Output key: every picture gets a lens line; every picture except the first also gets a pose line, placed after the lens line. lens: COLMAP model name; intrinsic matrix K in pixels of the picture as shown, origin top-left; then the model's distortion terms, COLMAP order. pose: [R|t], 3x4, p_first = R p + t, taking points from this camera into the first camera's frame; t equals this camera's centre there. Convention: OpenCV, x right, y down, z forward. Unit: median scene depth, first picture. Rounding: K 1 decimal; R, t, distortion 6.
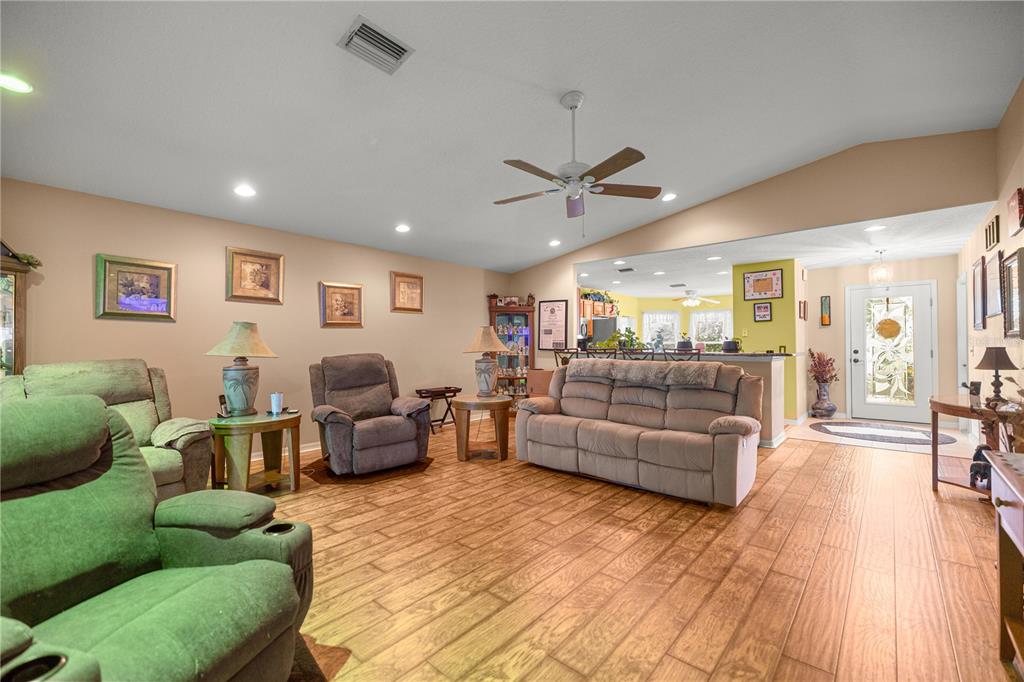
lens RADIAL K [[430.8, 0, 509.4], [0, 430.8, 346.2], [0, 0, 1]] dist [0.003143, -0.000391]
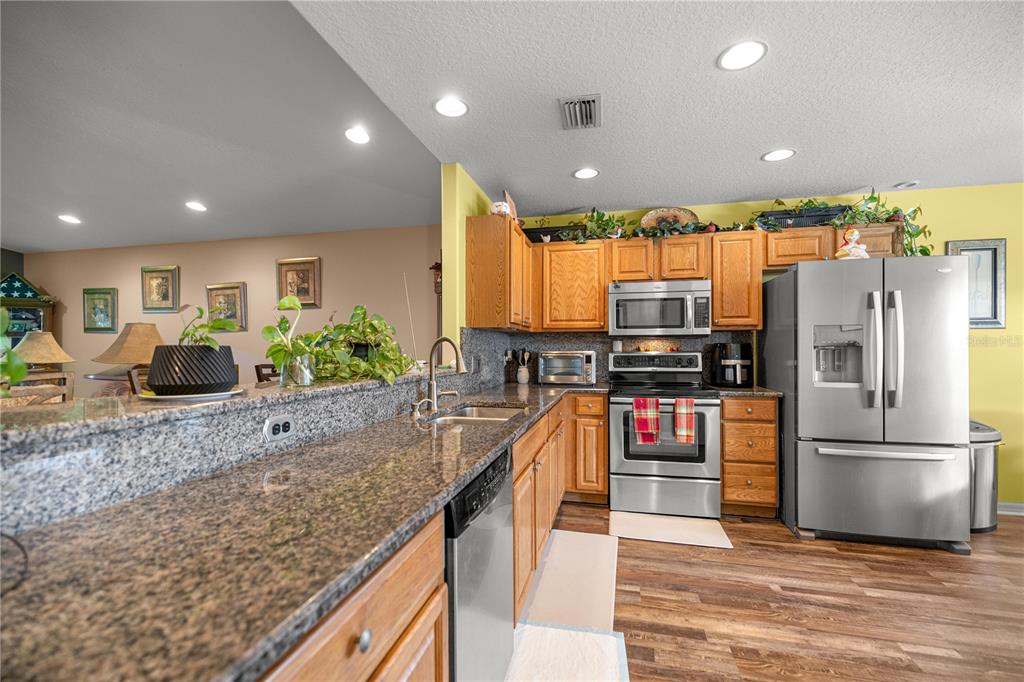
lens RADIAL K [[430.8, 0, 510.5], [0, 430.8, 350.0], [0, 0, 1]] dist [0.003143, -0.000391]
pose [[0.467927, 0.008141, -0.883730, 1.367190], [-0.001570, 0.999964, 0.008381, -0.024348], [0.883766, -0.002535, 0.467922, 2.110704]]
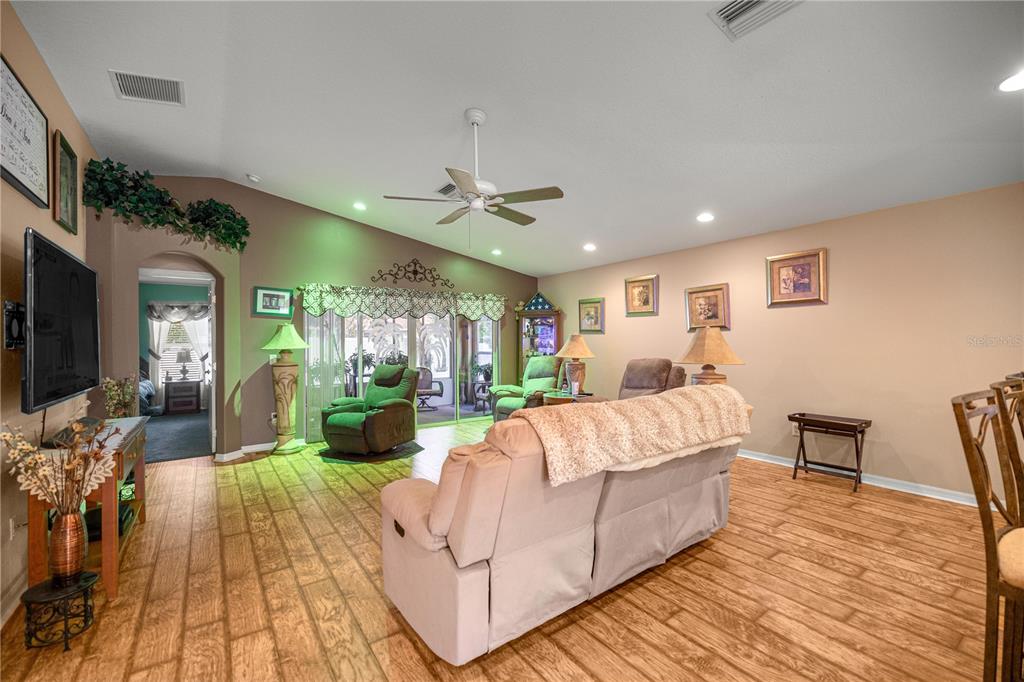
lens RADIAL K [[430.8, 0, 508.2], [0, 430.8, 342.1], [0, 0, 1]] dist [0.003143, -0.000391]
pose [[-0.235160, 0.007690, -0.971926, 1.293999], [0.006615, 0.999958, 0.006311, -0.053643], [0.971934, -0.004946, -0.235201, 1.509323]]
